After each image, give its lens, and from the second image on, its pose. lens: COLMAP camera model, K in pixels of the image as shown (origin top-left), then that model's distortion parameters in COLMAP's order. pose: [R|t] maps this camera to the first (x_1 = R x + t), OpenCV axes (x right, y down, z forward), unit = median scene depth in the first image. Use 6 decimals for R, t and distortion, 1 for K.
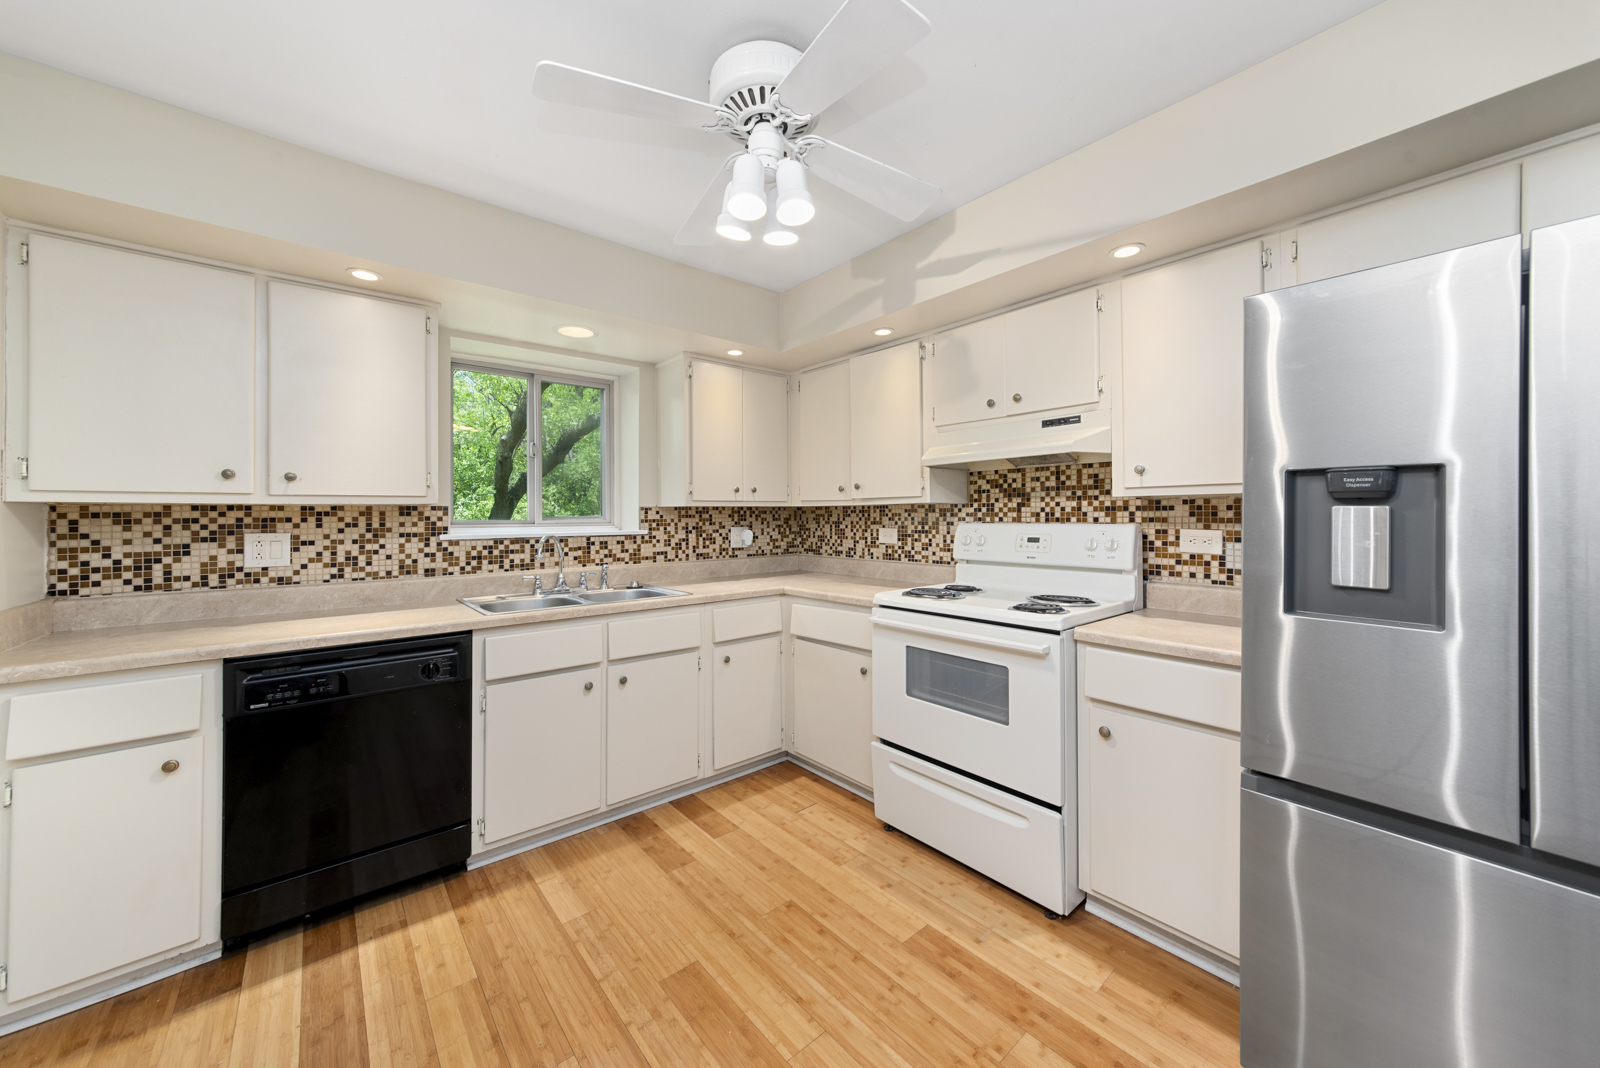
lens RADIAL K [[582.5, 0, 794.7], [0, 582.5, 508.0], [0, 0, 1]] dist [0.000582, 0.005439]
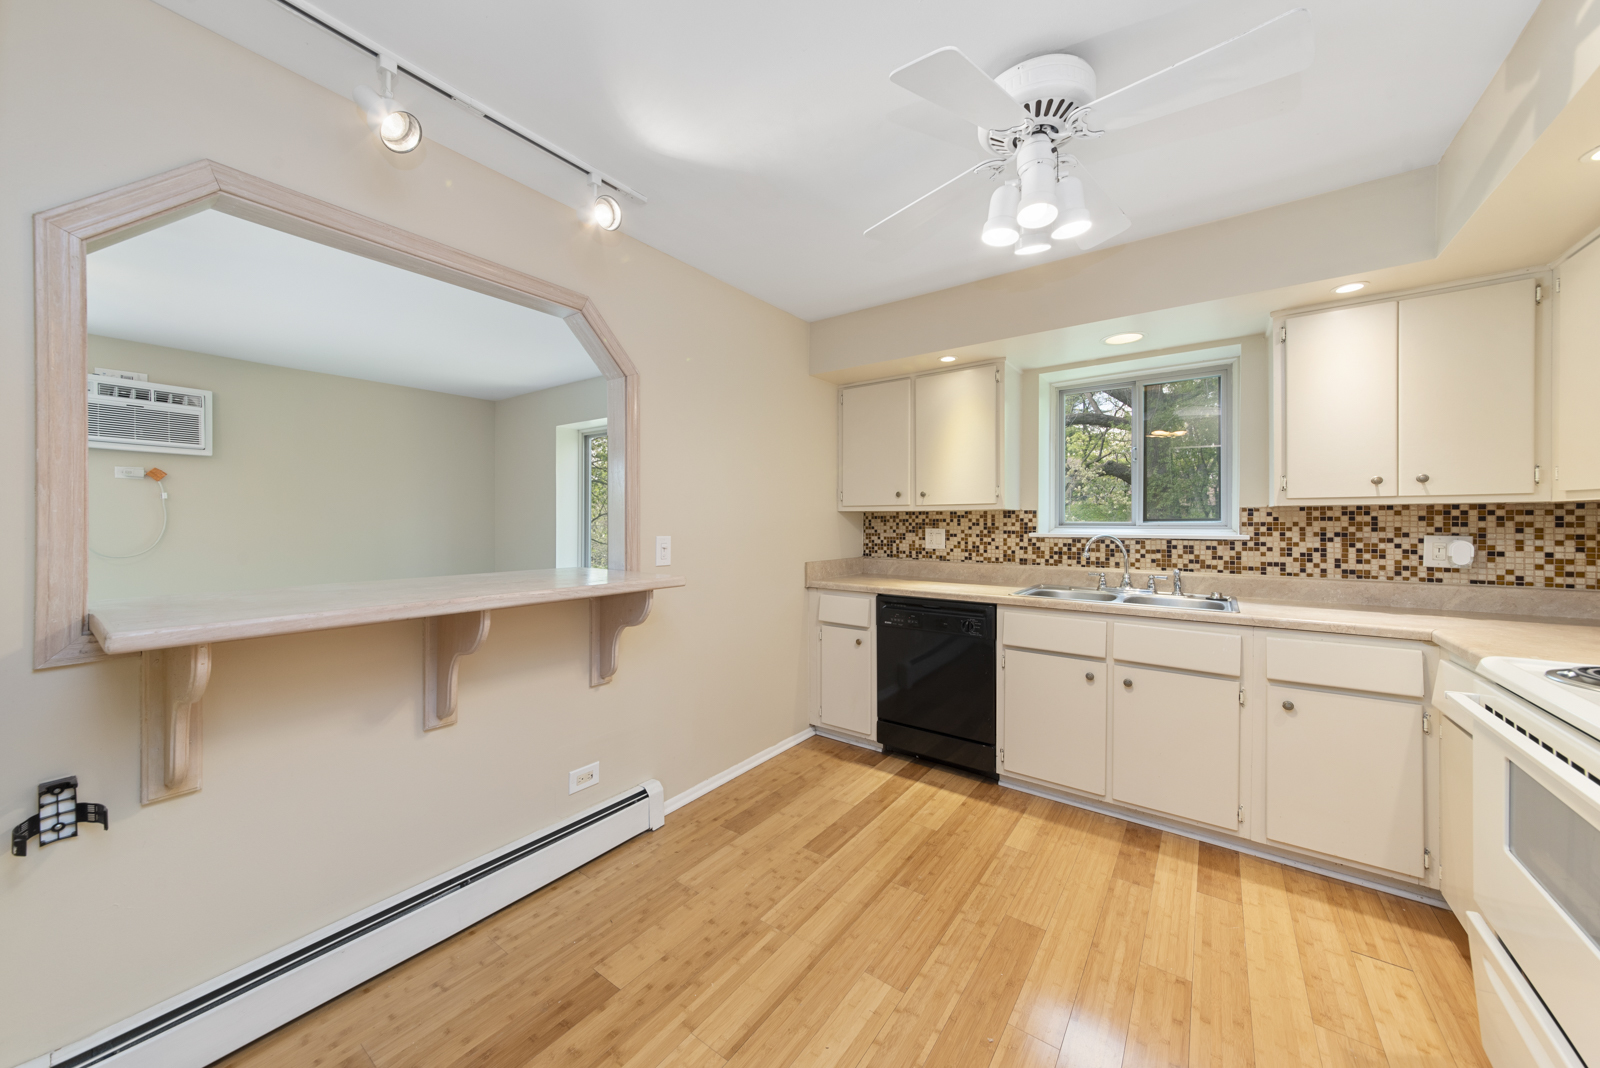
lens RADIAL K [[576.3, 0, 801.8], [0, 576.3, 519.7], [0, 0, 1]] dist [0.022594, 0.000087]
pose [[0.254336, 0.002681, -0.967112, 0.500800], [0.010353, 0.999931, 0.005495, 0.005329], [0.967061, -0.011410, 0.254291, 0.198460]]
